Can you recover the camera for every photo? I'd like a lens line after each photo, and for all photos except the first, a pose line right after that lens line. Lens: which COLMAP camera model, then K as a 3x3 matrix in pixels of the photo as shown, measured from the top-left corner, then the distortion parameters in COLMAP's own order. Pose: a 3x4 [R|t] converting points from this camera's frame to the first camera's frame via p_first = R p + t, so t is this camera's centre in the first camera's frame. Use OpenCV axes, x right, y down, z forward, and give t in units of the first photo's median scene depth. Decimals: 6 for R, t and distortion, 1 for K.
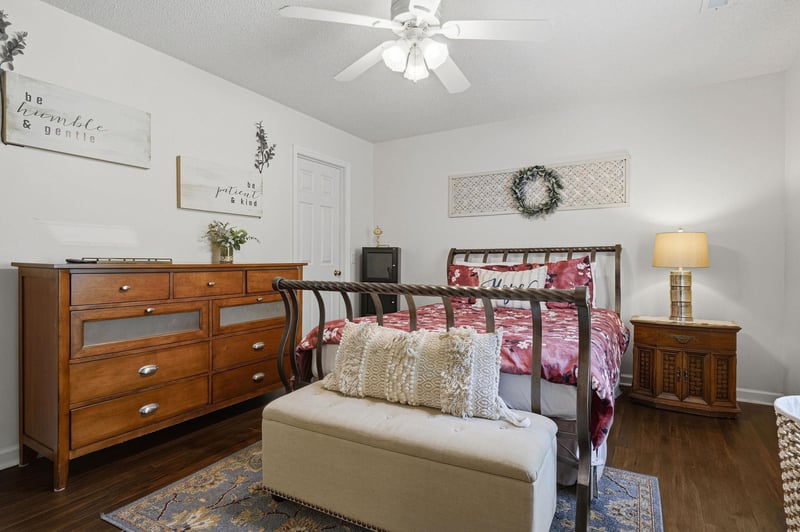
lens RADIAL K [[414.7, 0, 400.0], [0, 414.7, 266.0], [0, 0, 1]] dist [0.001858, 0.000377]
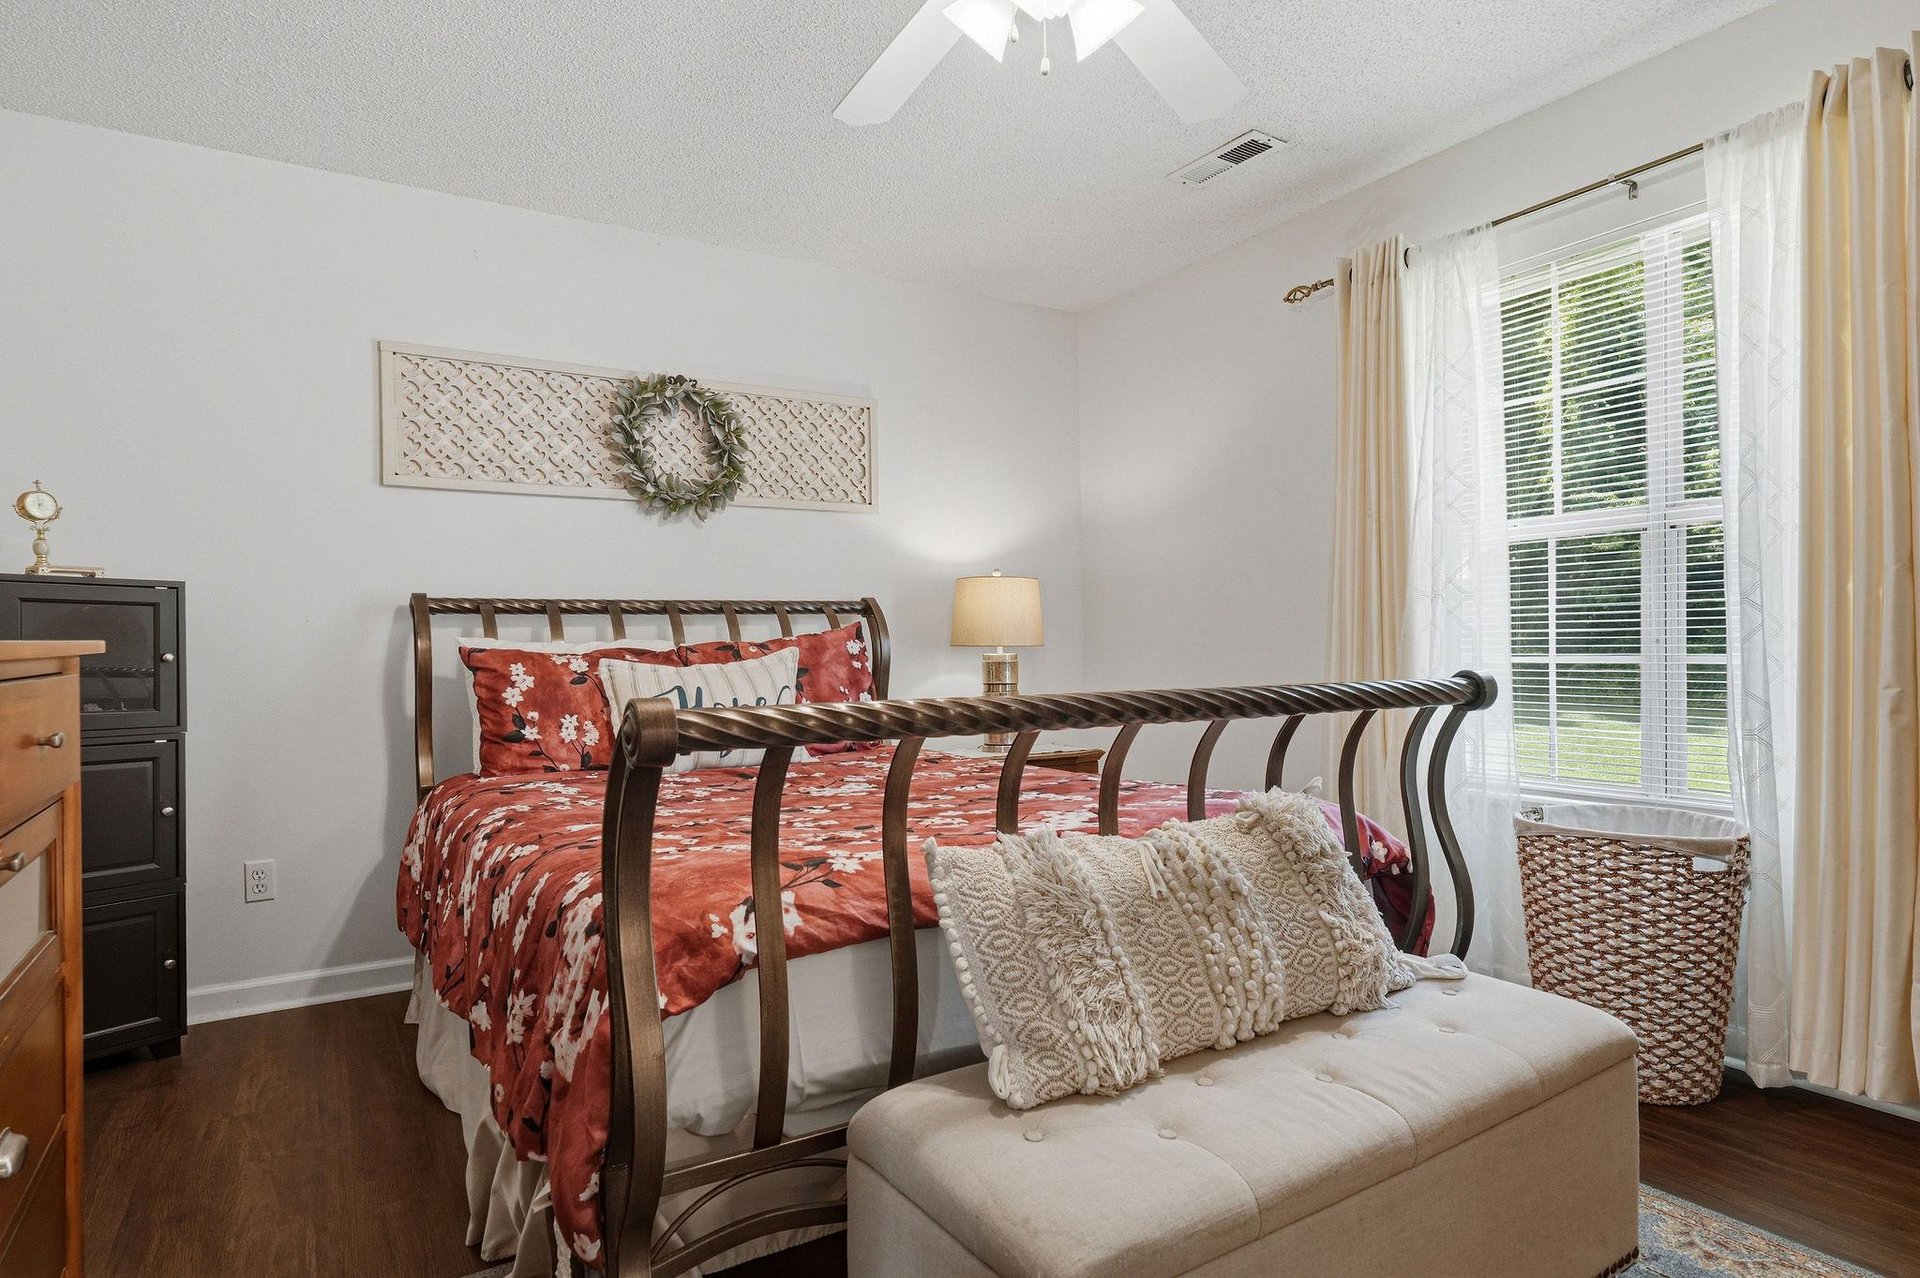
lens RADIAL K [[1058.3, 0, 960.0], [0, 1058.3, 639.0], [0, 0, 1]] dist [0.000224, 0.000370]
pose [[0.466454, -0.001822, 0.884544, -0.432022], [0.021463, 0.999727, -0.009259, 0.004644], [-0.884285, 0.023304, 0.466365, 0.399228]]
